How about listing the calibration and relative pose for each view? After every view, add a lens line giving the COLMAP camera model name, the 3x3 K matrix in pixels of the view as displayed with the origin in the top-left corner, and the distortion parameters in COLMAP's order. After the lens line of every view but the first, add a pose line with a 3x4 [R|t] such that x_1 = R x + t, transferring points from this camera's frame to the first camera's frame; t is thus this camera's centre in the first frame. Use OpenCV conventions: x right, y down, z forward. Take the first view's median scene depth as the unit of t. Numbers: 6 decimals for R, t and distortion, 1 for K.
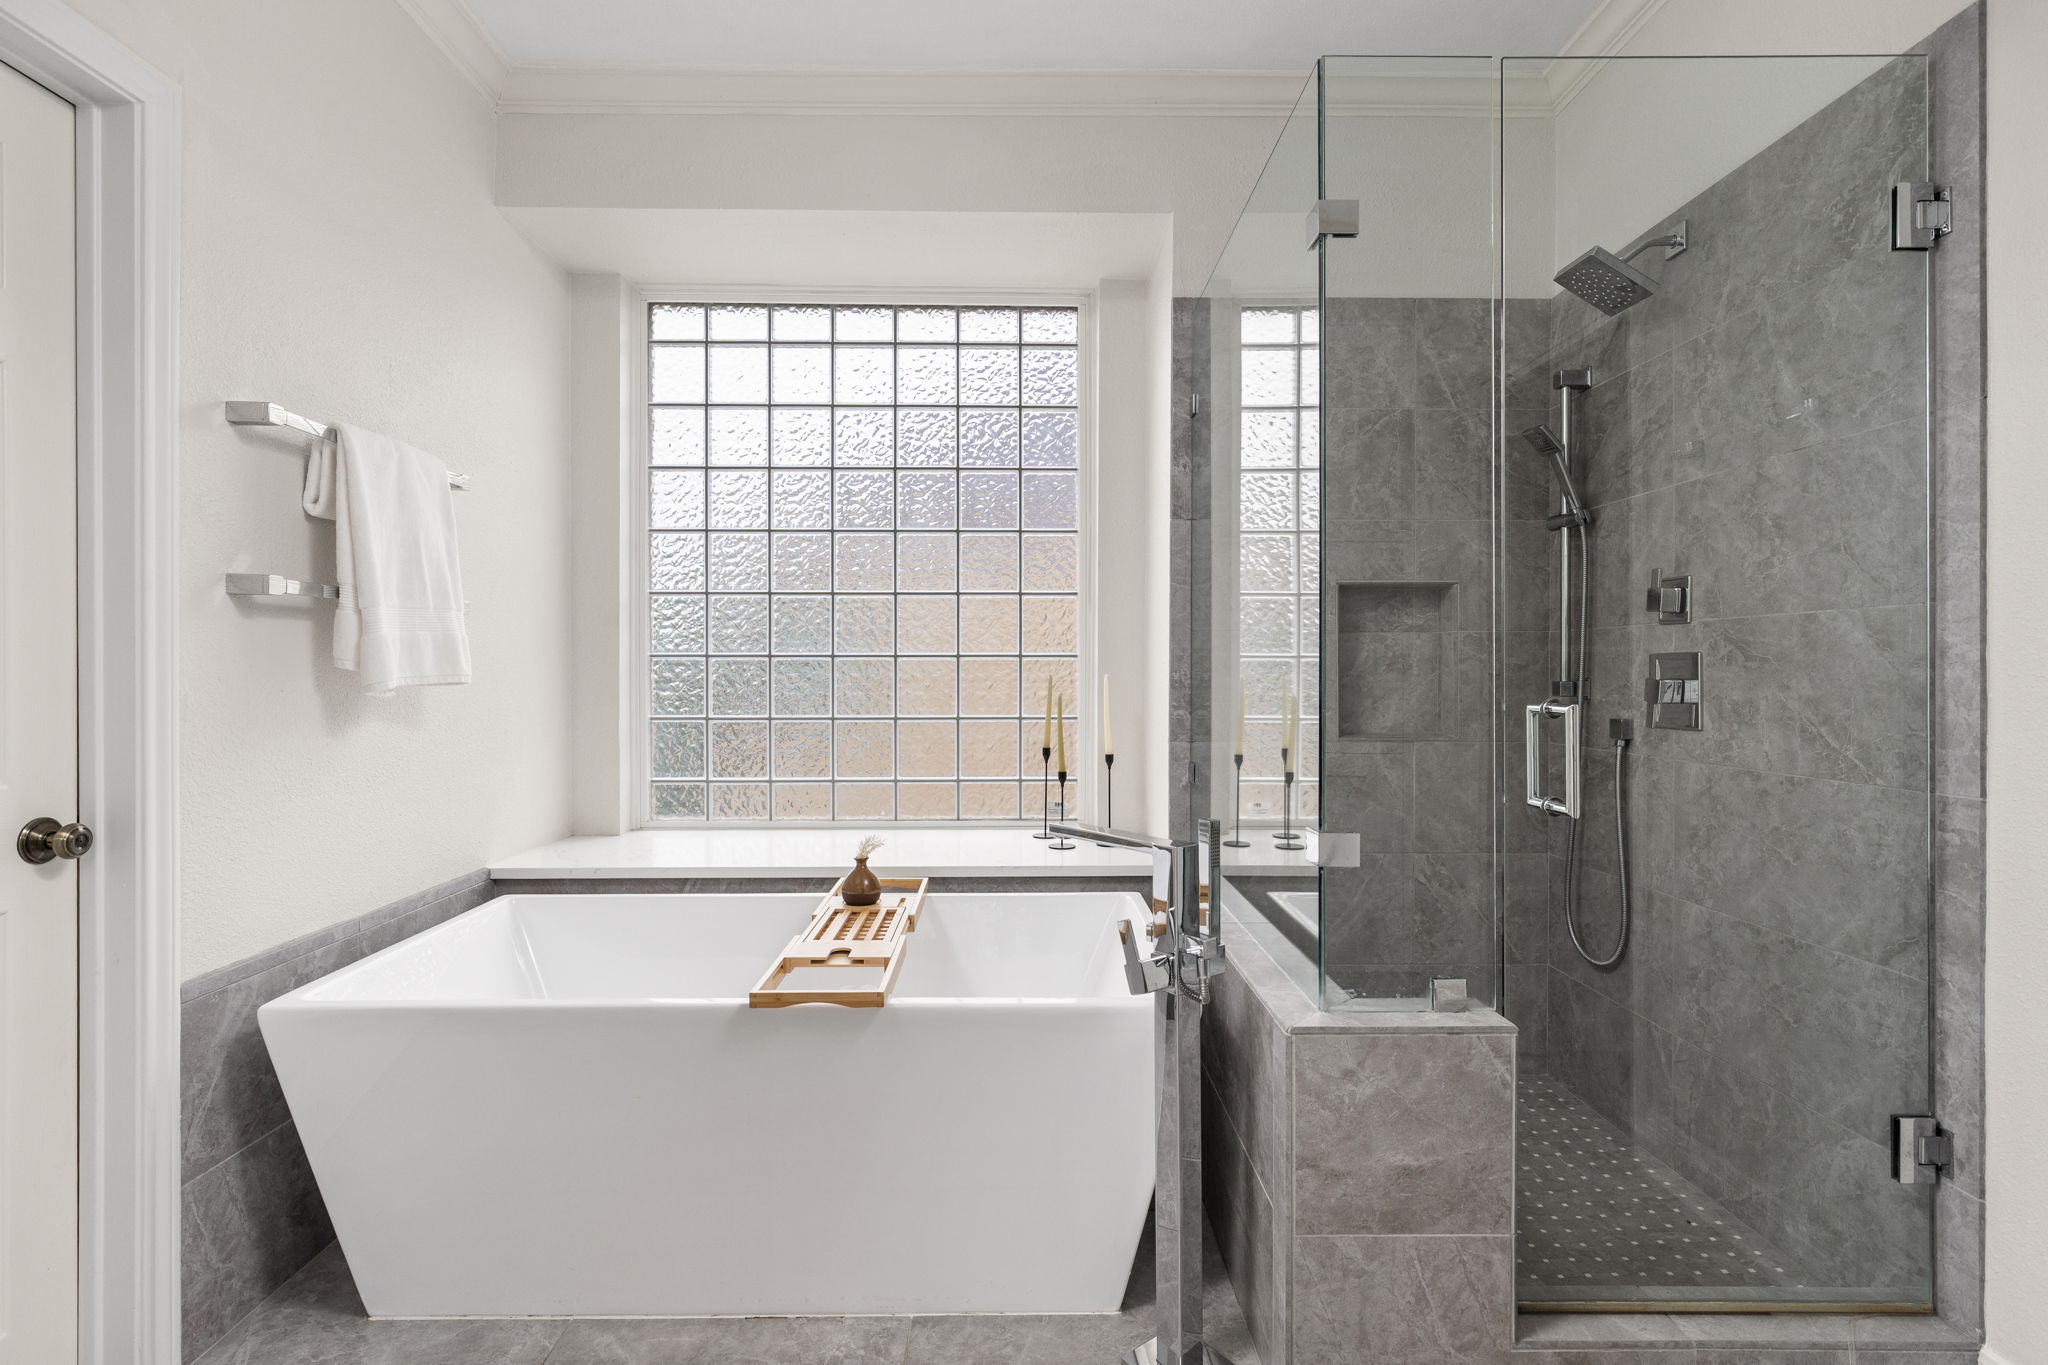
lens RADIAL K [[962.7, 0, 1027.0], [0, 962.7, 676.2], [0, 0, 1]] dist [0.000512, -0.000129]
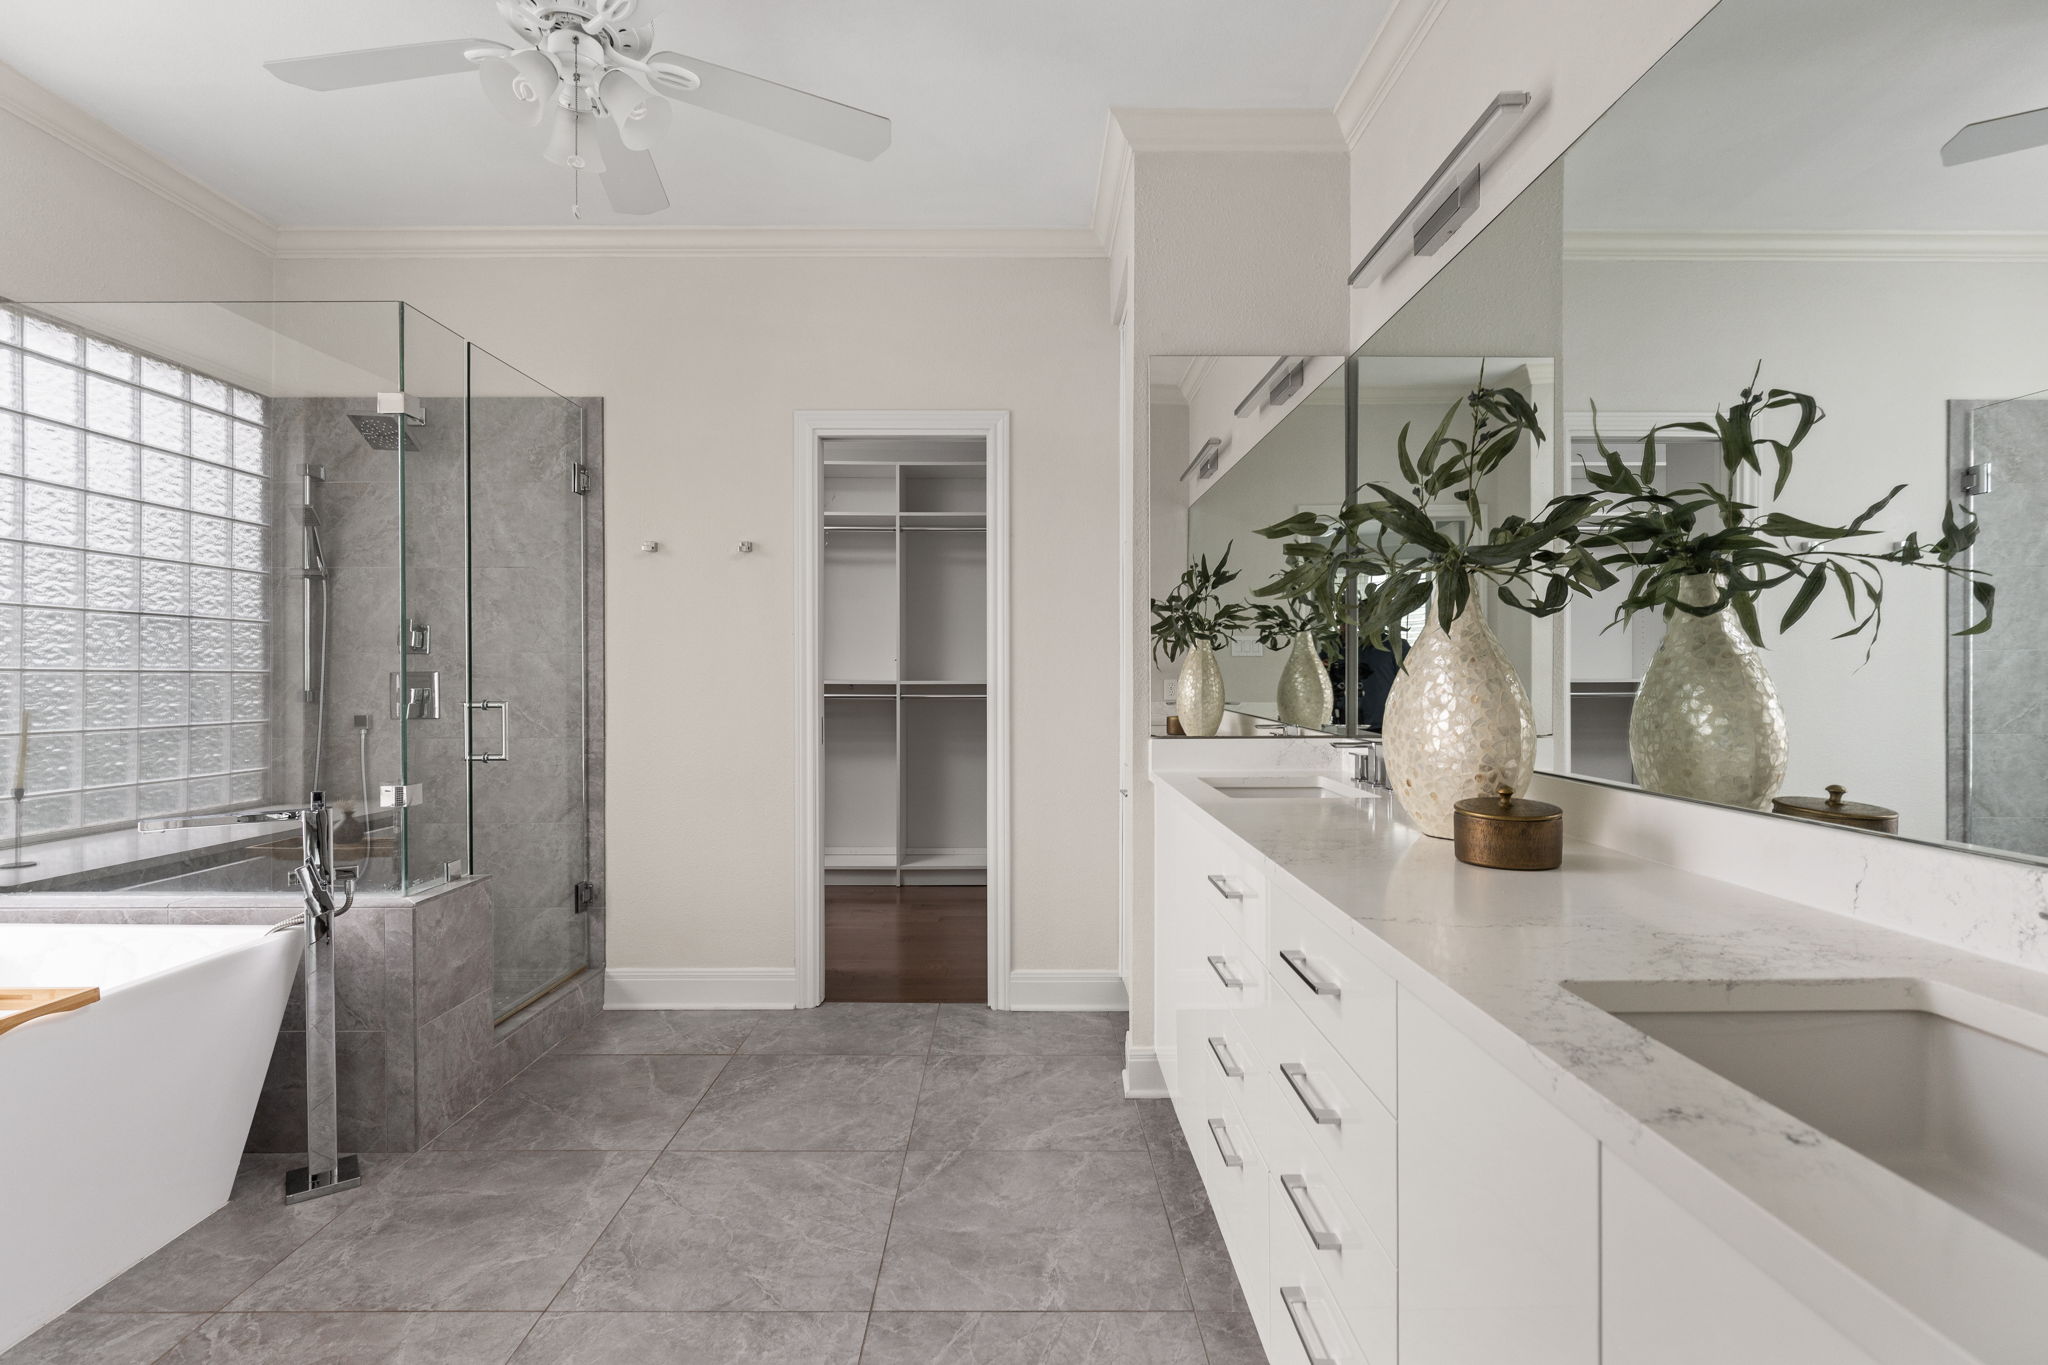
lens RADIAL K [[919.9, 0, 1027.8], [0, 919.9, 680.4], [0, 0, 1]] dist [0.017147, 0.000148]
pose [[-0.005222, 0.003987, 0.999978, -1.119021], [0.004340, 0.999983, -0.003965, 0.001455], [-0.999977, 0.004319, -0.005239, -0.020878]]
